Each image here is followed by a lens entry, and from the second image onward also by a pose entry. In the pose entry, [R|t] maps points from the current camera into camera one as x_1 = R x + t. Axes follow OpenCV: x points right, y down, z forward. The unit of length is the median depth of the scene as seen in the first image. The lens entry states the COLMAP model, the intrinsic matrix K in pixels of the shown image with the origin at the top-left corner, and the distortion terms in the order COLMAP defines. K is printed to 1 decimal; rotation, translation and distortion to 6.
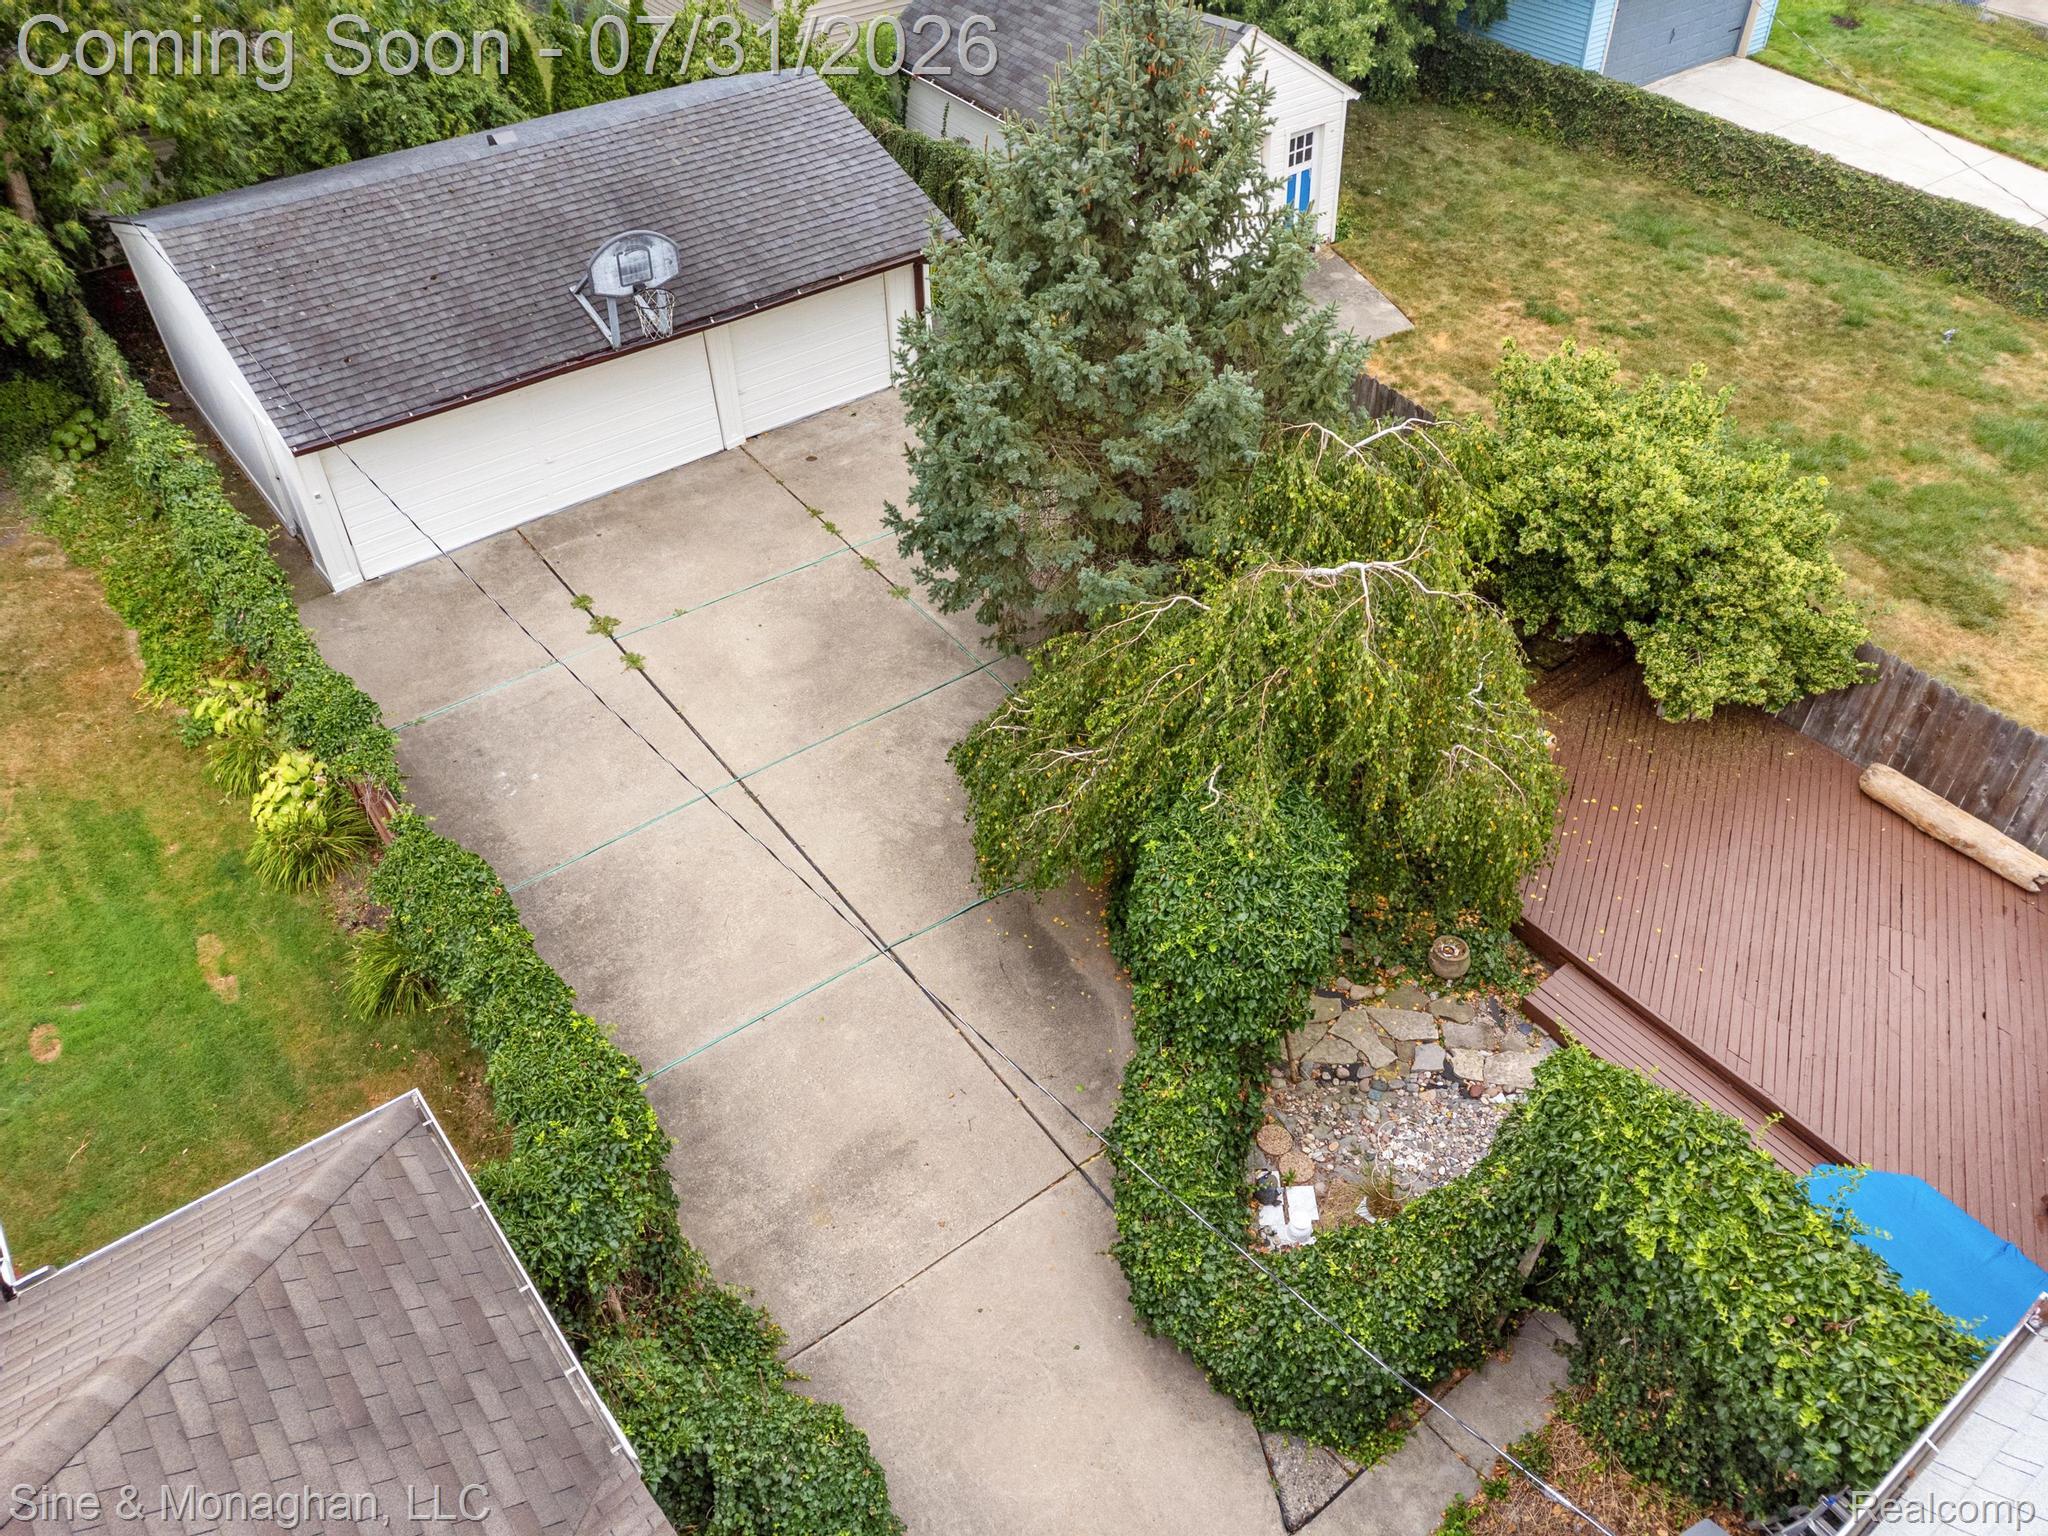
lens RADIAL K [[1538.3, 0, 1024.0], [0, 1538.3, 768.0], [0, 0, 1]] dist [0.009861, 0.002312]
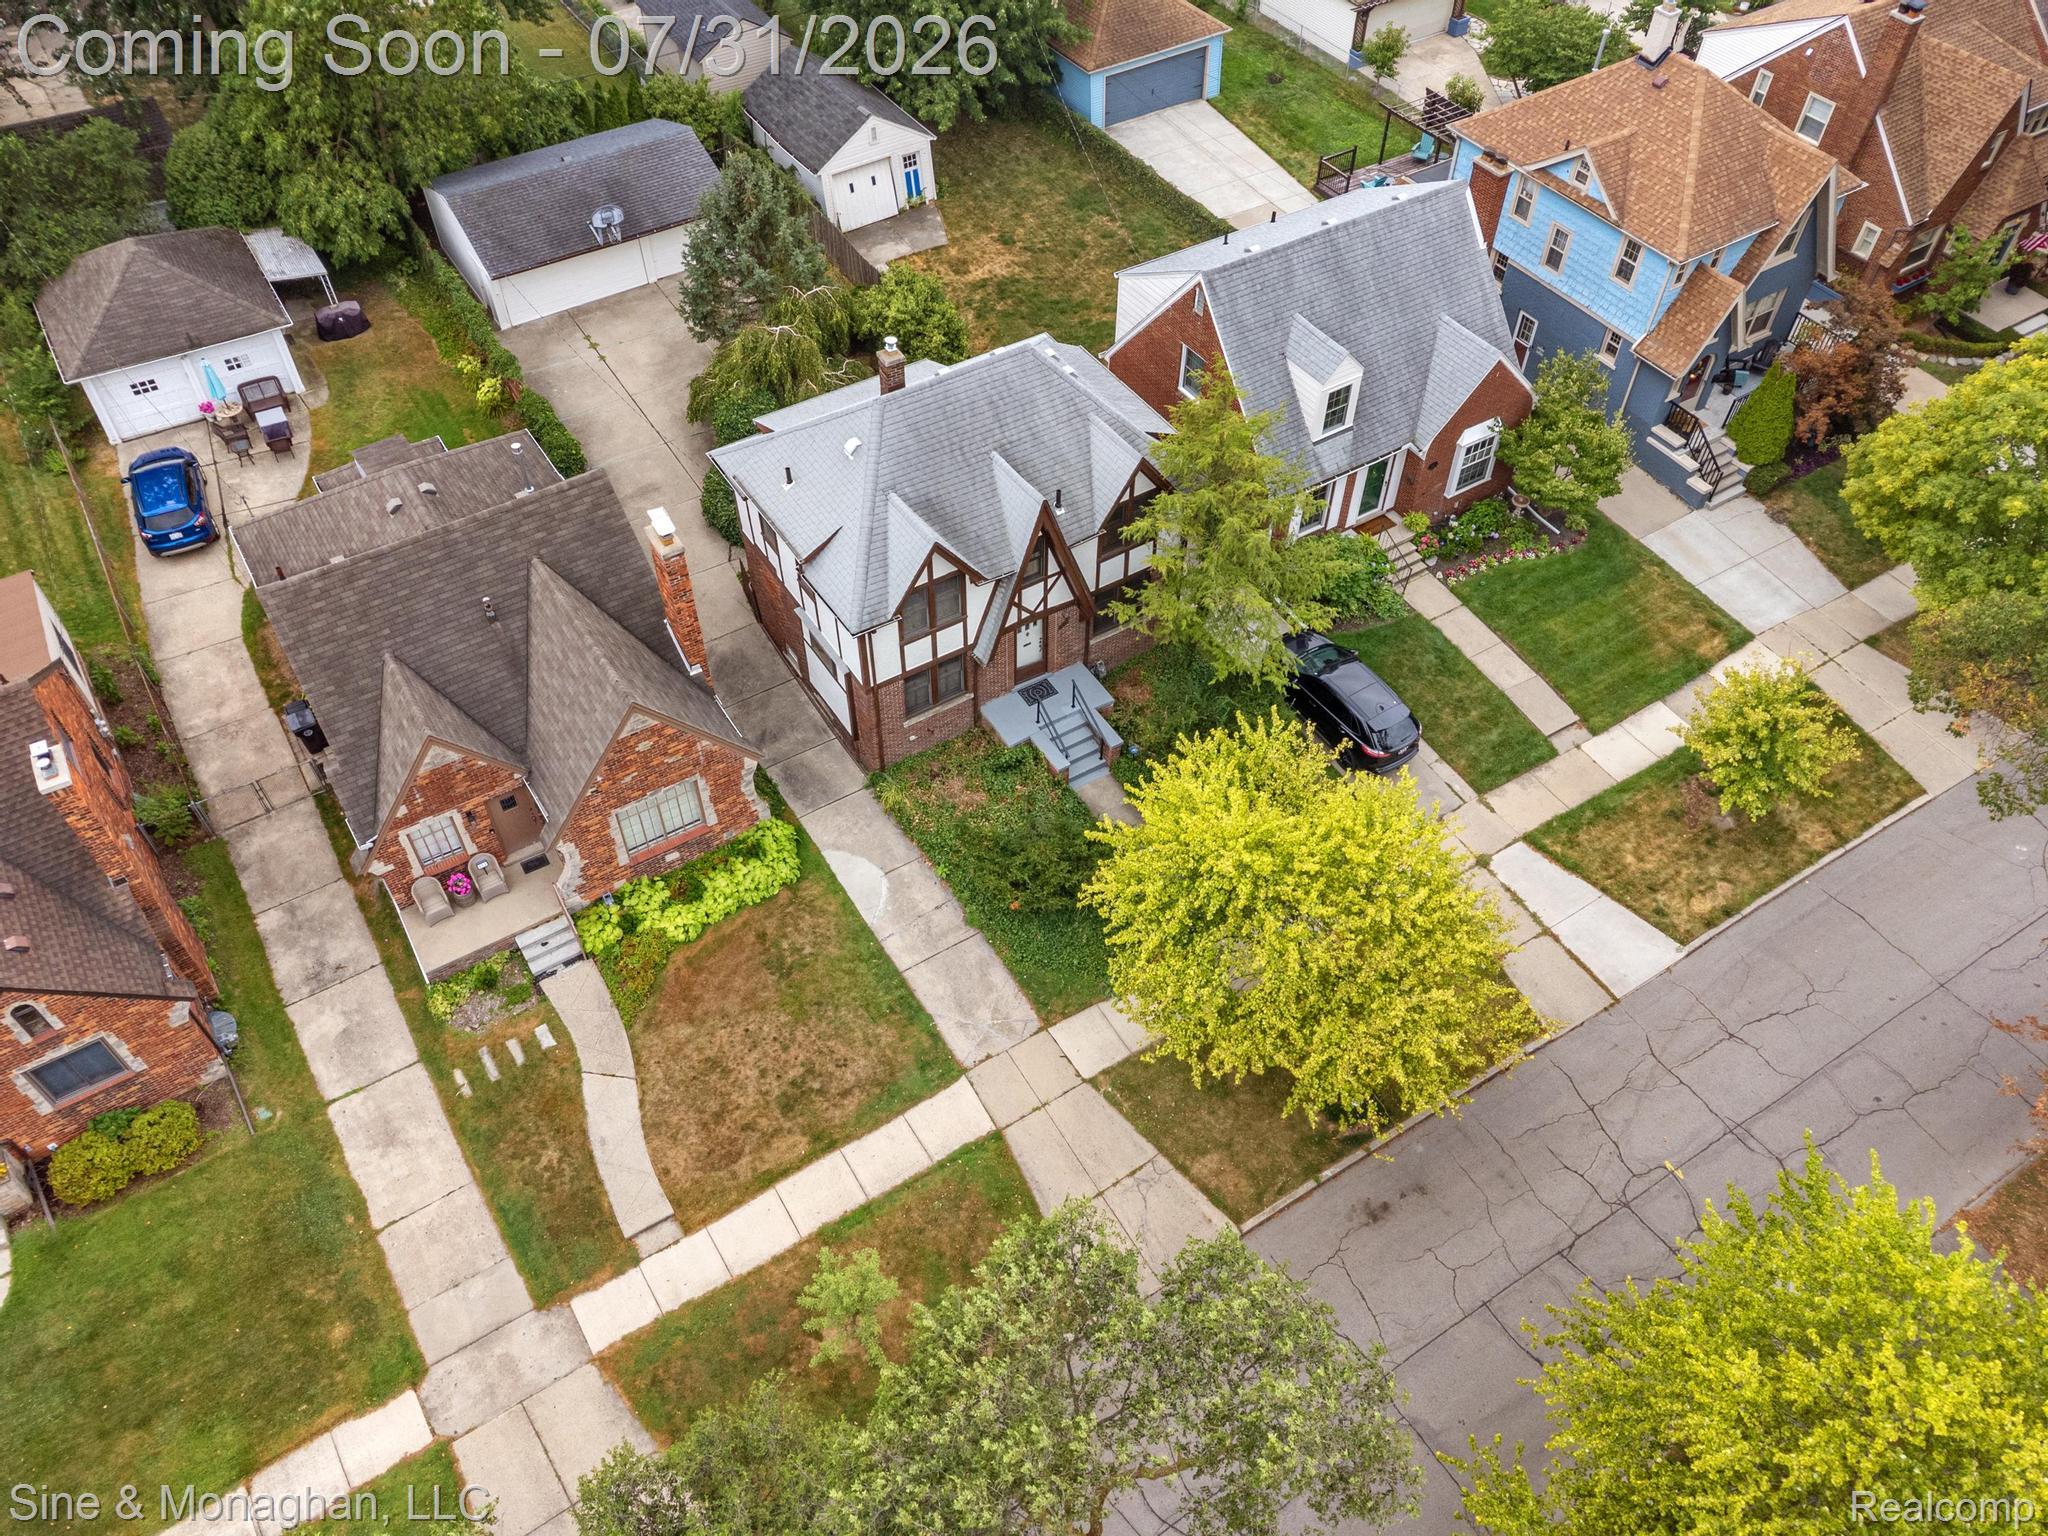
lens RADIAL K [[1539.3, 0, 1024.0], [0, 1539.3, 768.0], [0, 0, 1]] dist [-0.001643, -0.002174]
pose [[0.995673, 0.068001, -0.063337, 0.745038], [-0.060974, 0.992393, 0.106947, 0.326342], [0.070128, -0.102622, 0.992245, -1.829585]]
